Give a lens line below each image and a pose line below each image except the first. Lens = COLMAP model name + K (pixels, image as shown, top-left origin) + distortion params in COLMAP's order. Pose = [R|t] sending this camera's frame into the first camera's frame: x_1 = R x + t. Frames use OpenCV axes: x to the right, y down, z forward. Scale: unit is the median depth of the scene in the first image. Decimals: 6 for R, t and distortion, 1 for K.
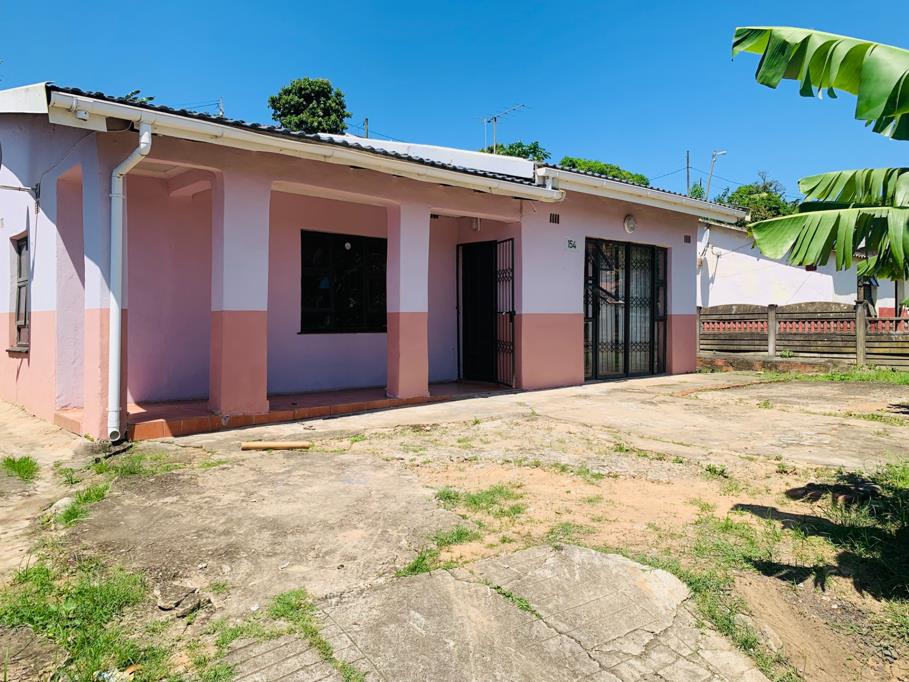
lens RADIAL K [[680.5, 0, 454.5], [0, 680.5, 341.0], [0, 0, 1]] dist [-0.004226, -0.003623]
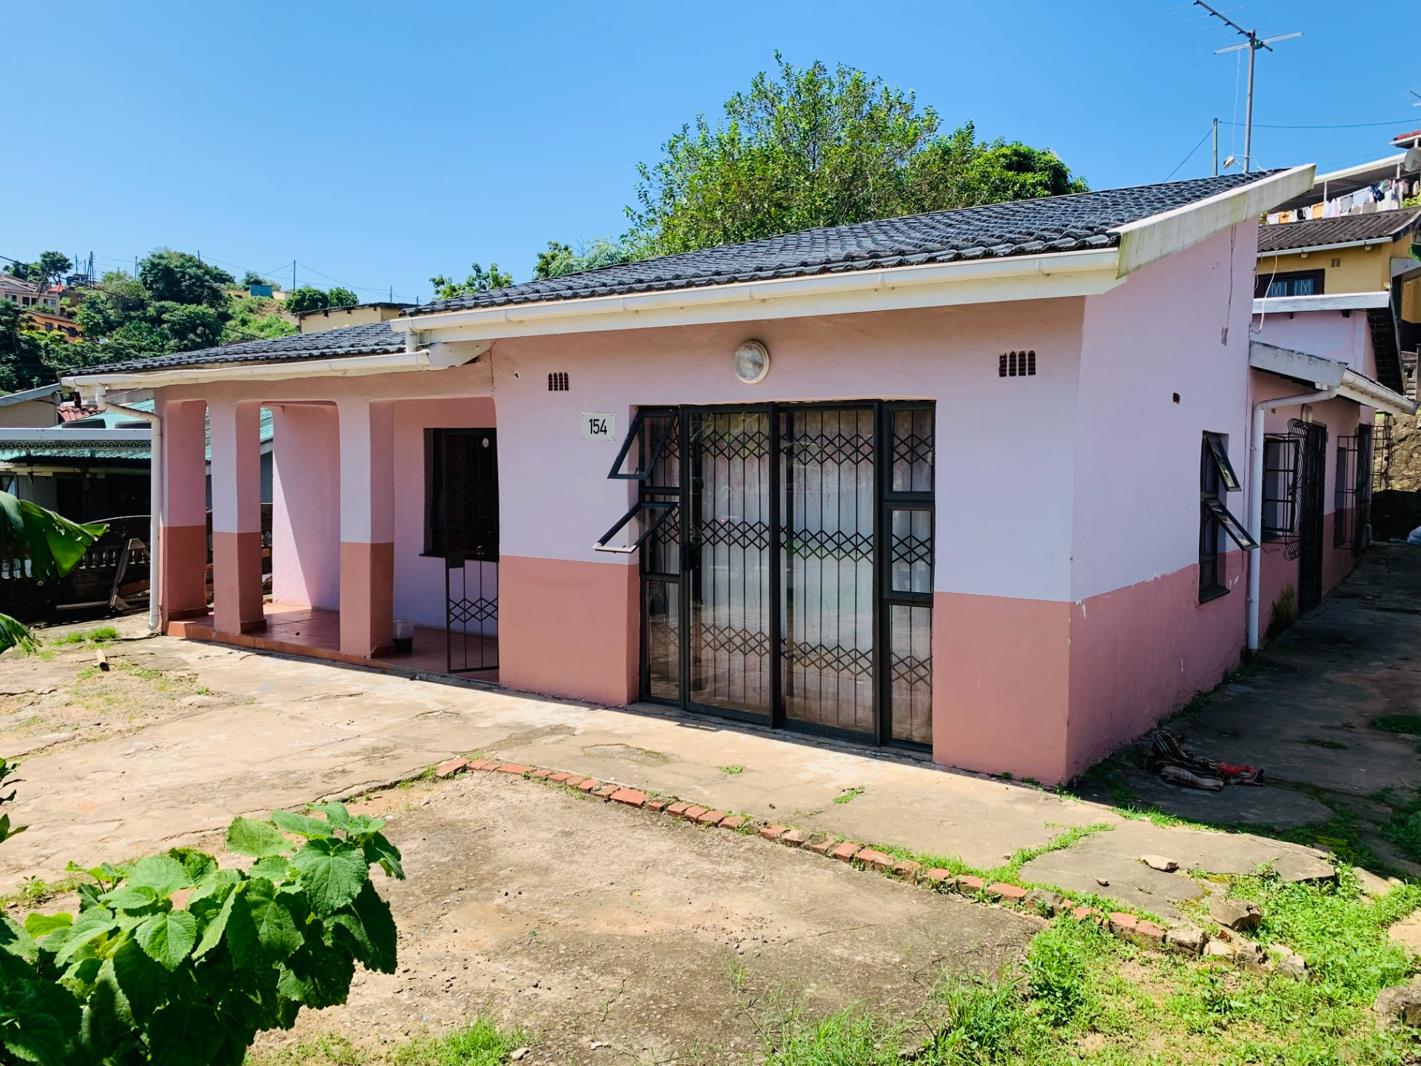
lens RADIAL K [[1063.8, 0, 710.5], [0, 1063.8, 533.0], [0, 0, 1]] dist [-0.004226, -0.003623]
pose [[0.247069, 0.074406, -0.966137, 1.037134], [-0.037646, 0.997032, 0.067158, -0.129470], [0.968266, 0.019779, 0.249137, 0.959094]]
